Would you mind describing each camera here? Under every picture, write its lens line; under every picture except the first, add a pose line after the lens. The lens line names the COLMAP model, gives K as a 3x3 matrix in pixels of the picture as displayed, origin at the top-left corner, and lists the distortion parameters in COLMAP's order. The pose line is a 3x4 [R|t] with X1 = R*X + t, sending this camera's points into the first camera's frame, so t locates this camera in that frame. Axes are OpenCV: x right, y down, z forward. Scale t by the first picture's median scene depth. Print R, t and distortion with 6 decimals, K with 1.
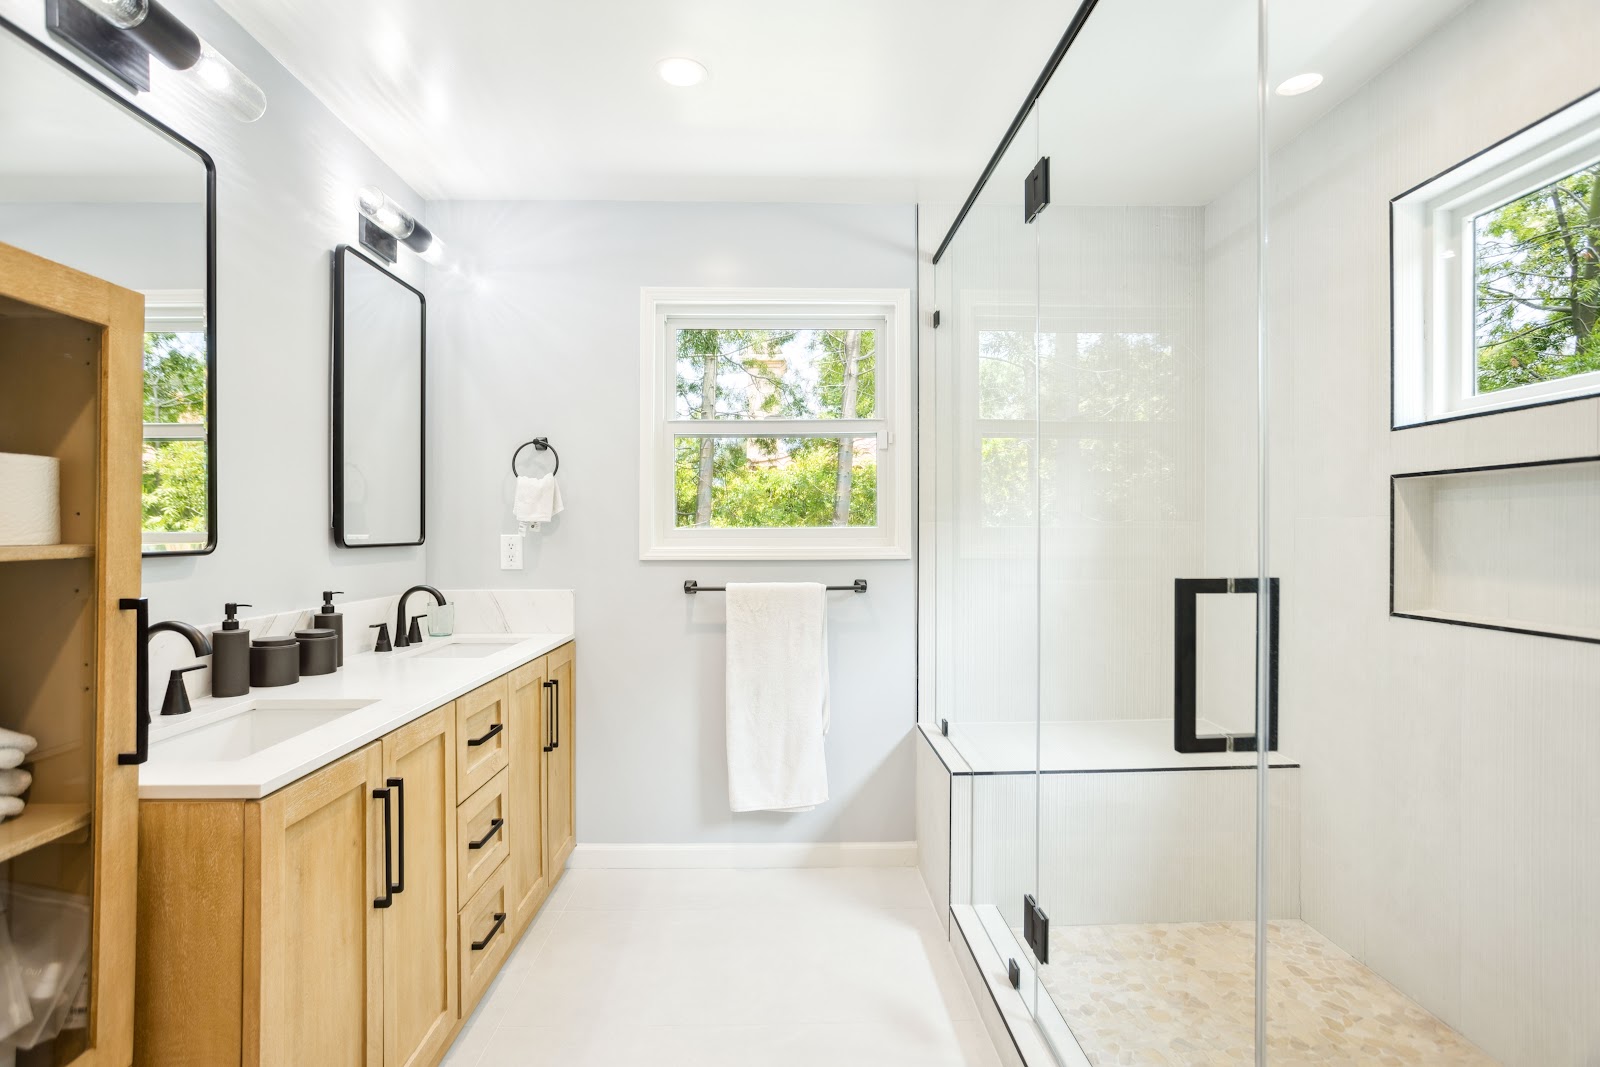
lens RADIAL K [[785.2, 0, 800.5], [0, 785.2, 530.1], [0, 0, 1]] dist [-0.018948, 0.008838]
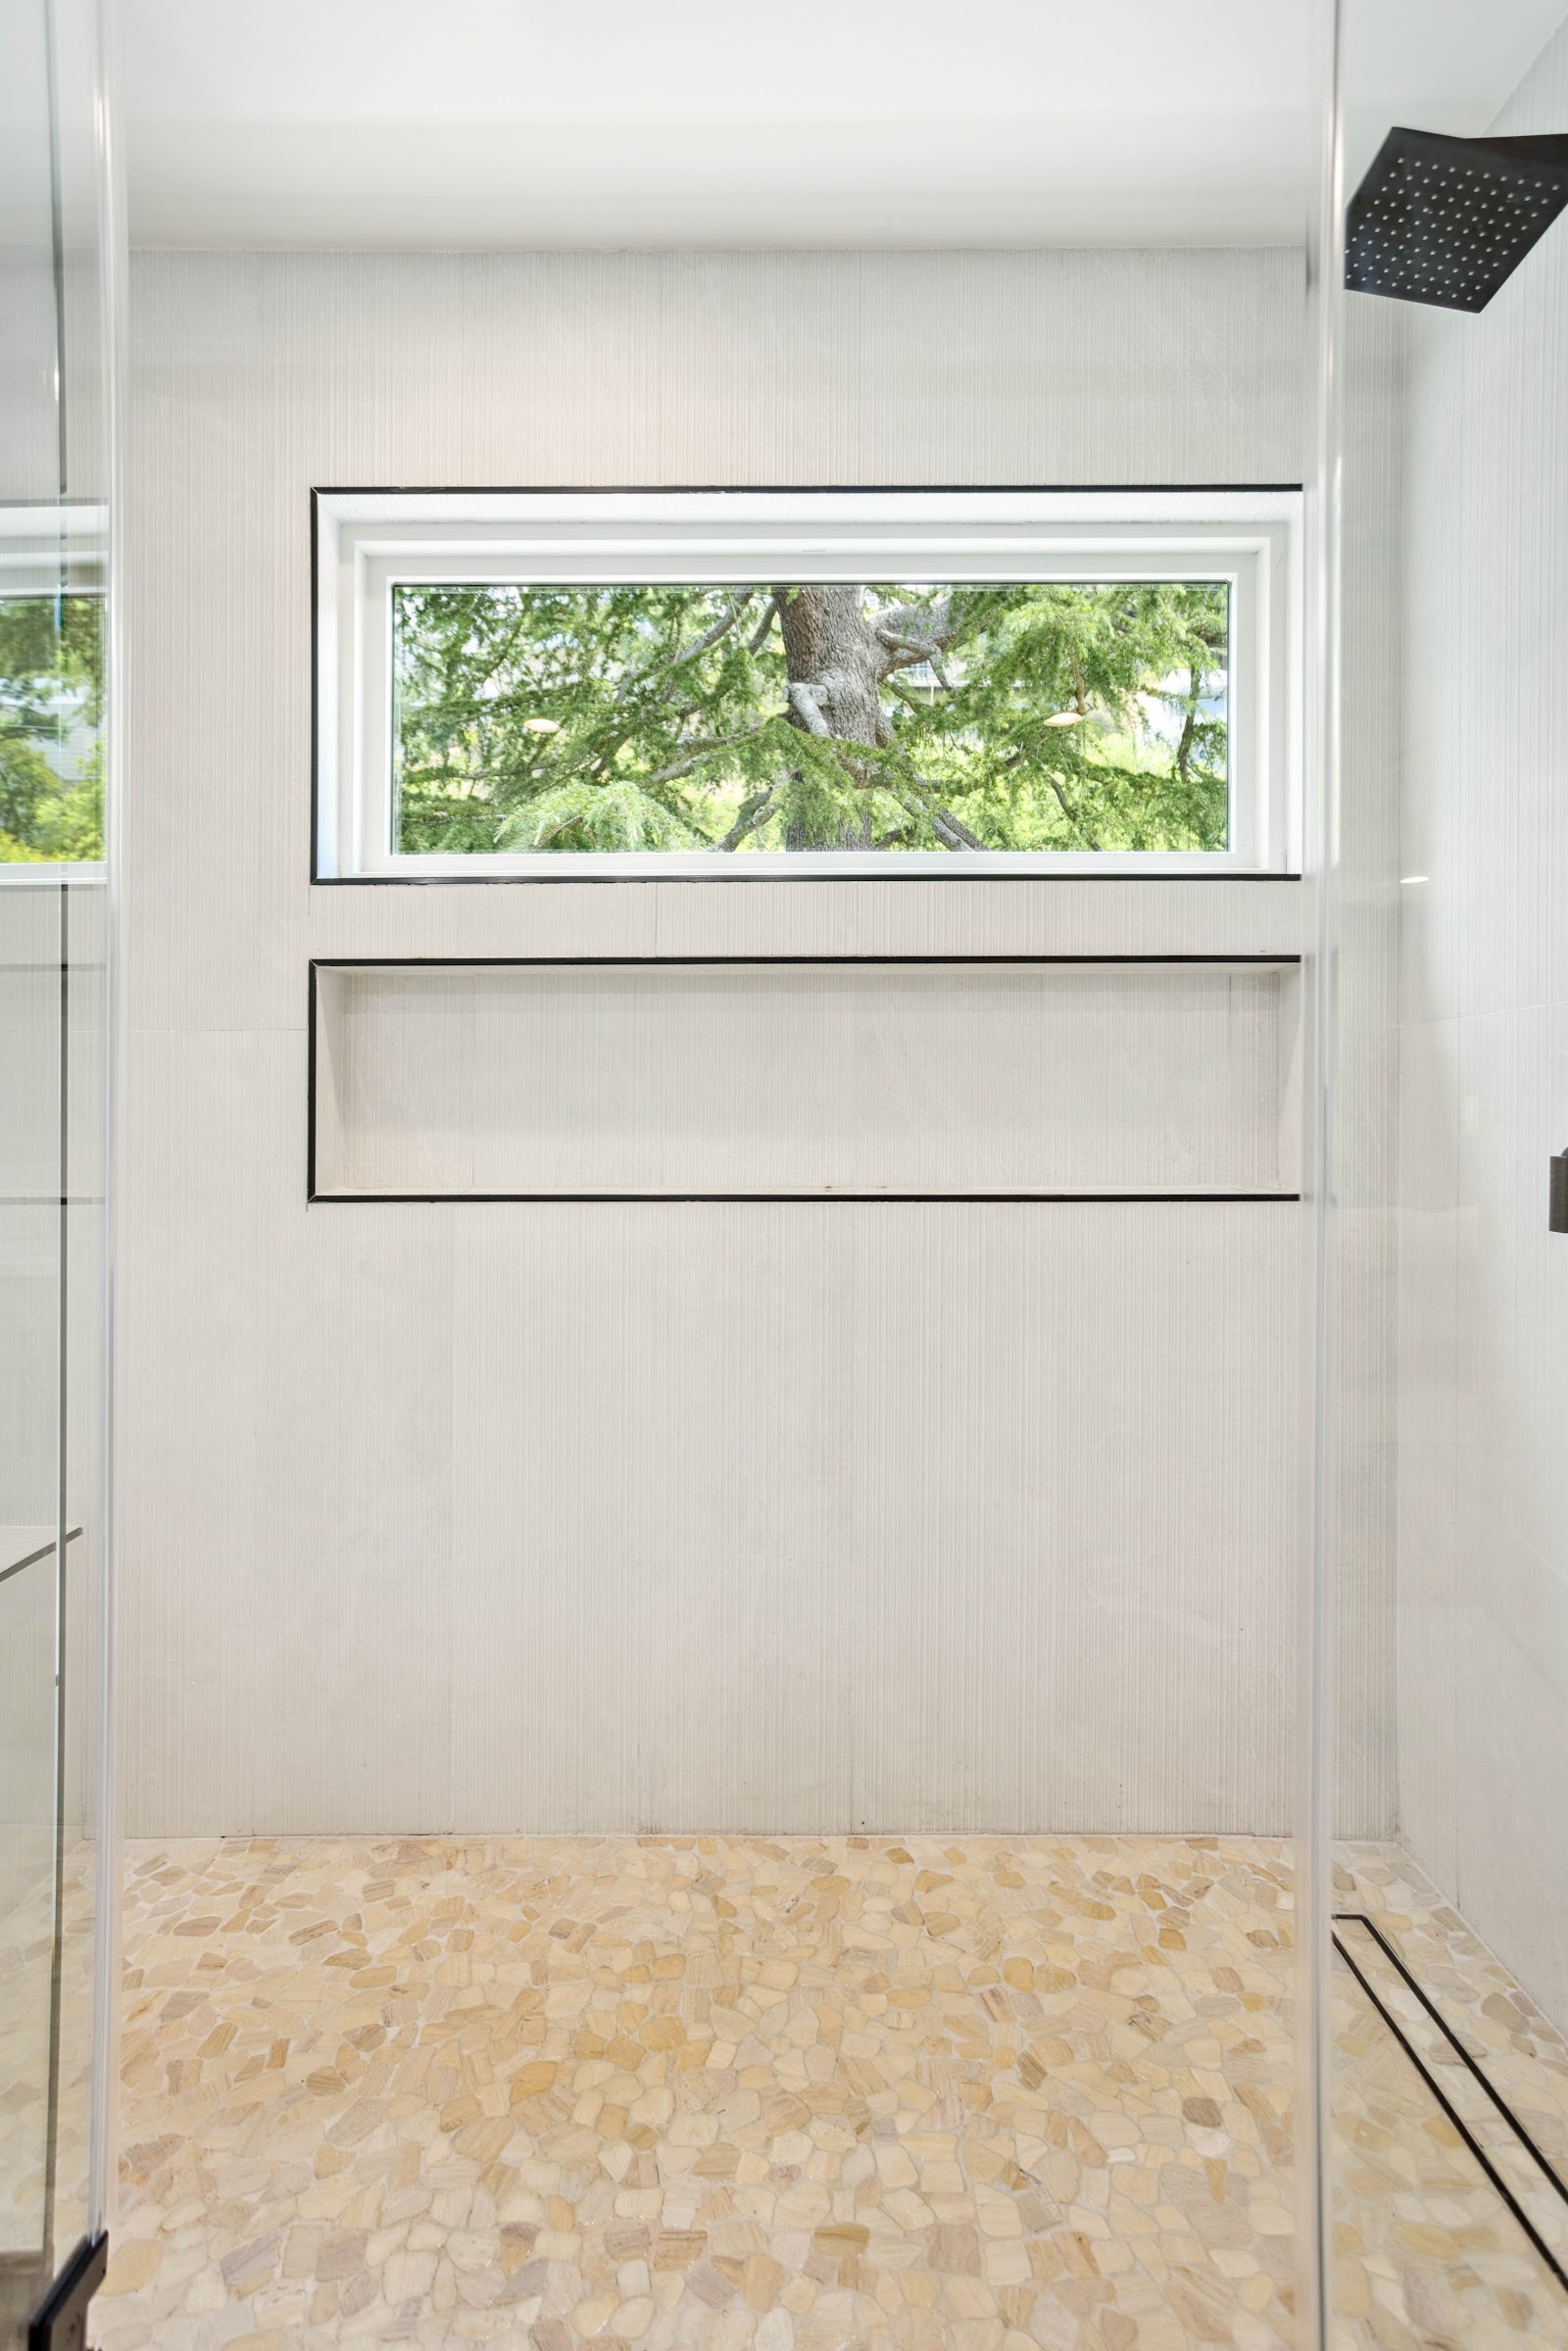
lens RADIAL K [[1153.7, 0, 809.9], [0, 1153.7, 1139.7], [0, 0, 1]] dist [-0.018948, 0.008838]
pose [[0.023538, -0.000047, 0.999723, -0.094703], [0.004165, 0.999991, -0.000051, 0.069698], [-0.999714, 0.004165, 0.023538, 0.650718]]
